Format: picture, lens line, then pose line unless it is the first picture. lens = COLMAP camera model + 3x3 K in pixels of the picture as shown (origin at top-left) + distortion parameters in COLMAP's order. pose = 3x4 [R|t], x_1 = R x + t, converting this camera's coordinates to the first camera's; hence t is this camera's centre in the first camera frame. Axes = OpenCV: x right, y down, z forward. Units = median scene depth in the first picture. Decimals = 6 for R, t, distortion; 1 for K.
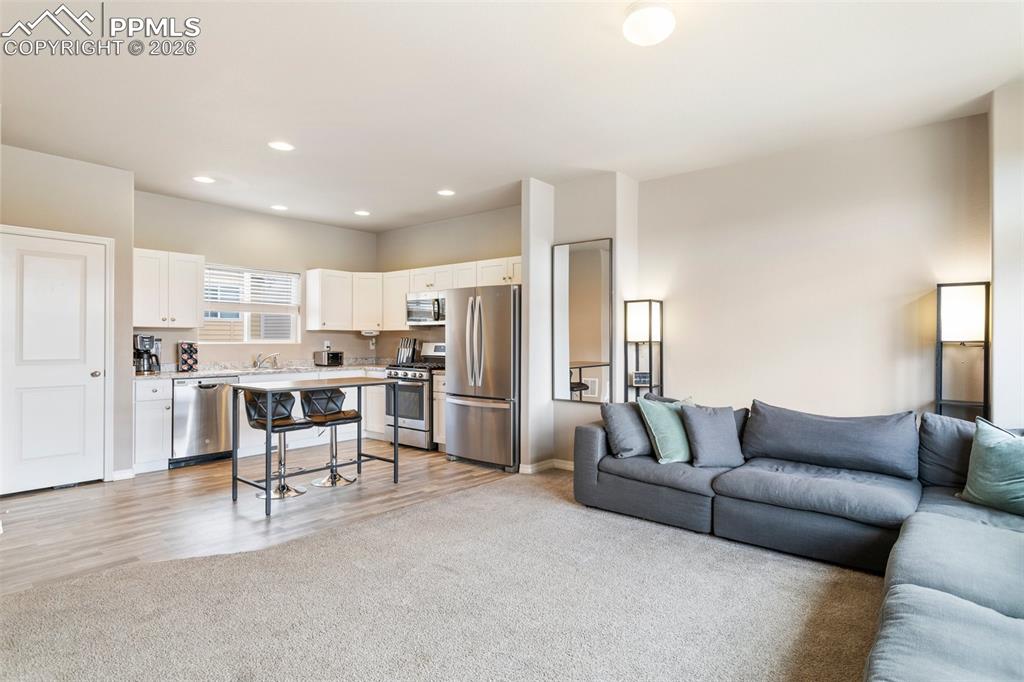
lens RADIAL K [[547.4, 0, 512.0], [0, 547.4, 341.0], [0, 0, 1]] dist [0.013956, -0.000211]
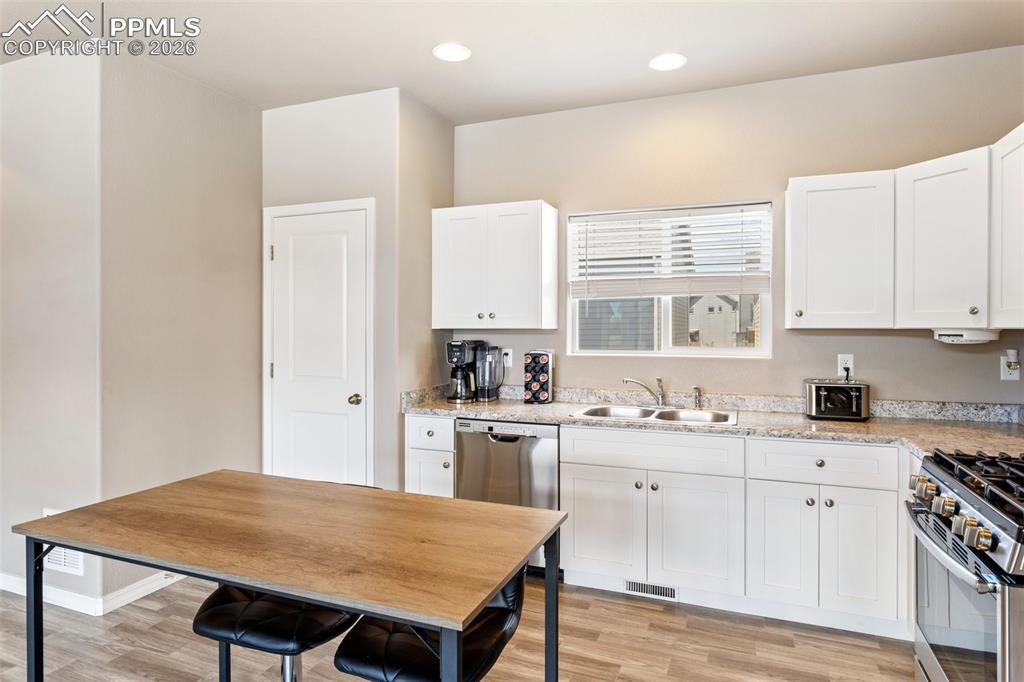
lens RADIAL K [[578.5, 0, 517.9], [0, 578.5, 329.6], [0, 0, 1]] dist [-0.004071, -0.000028]
pose [[0.311921, 0.000704, -0.950108, -0.008008], [-0.000679, 1.000000, 0.000518, -0.022908], [0.950108, 0.000484, 0.311921, 0.788062]]
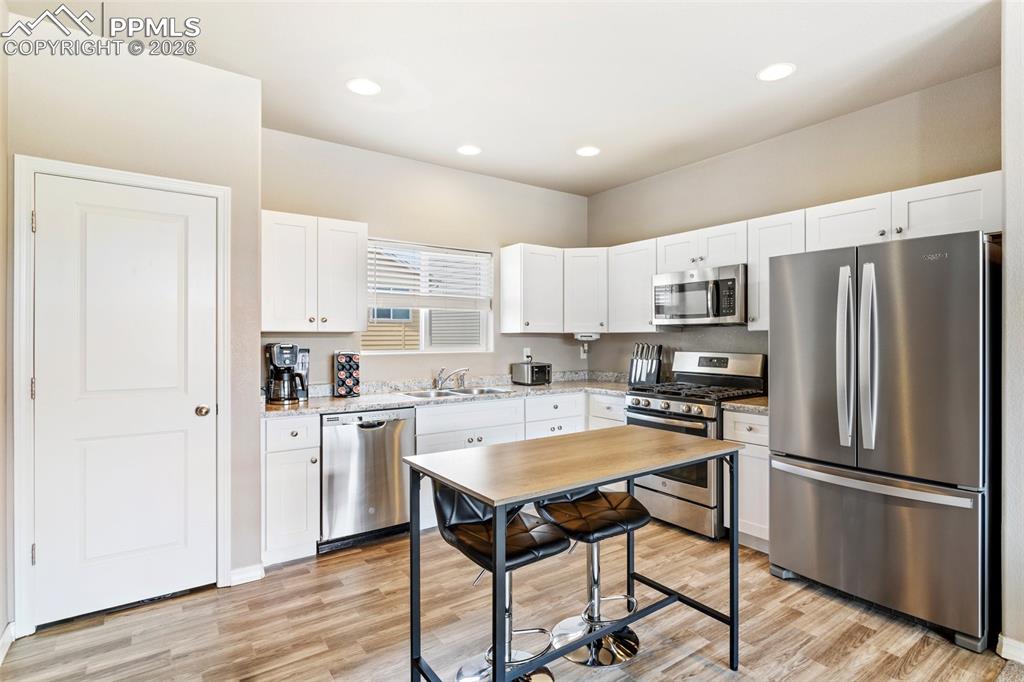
lens RADIAL K [[514.0, 0, 517.7], [0, 514.0, 337.6], [0, 0, 1]] dist [-0.002150, 0.000582]
pose [[0.968852, -0.003220, -0.247621, -0.229751], [0.002828, 0.999994, -0.001939, -0.015084], [0.247626, 0.001178, 0.968855, 0.441666]]
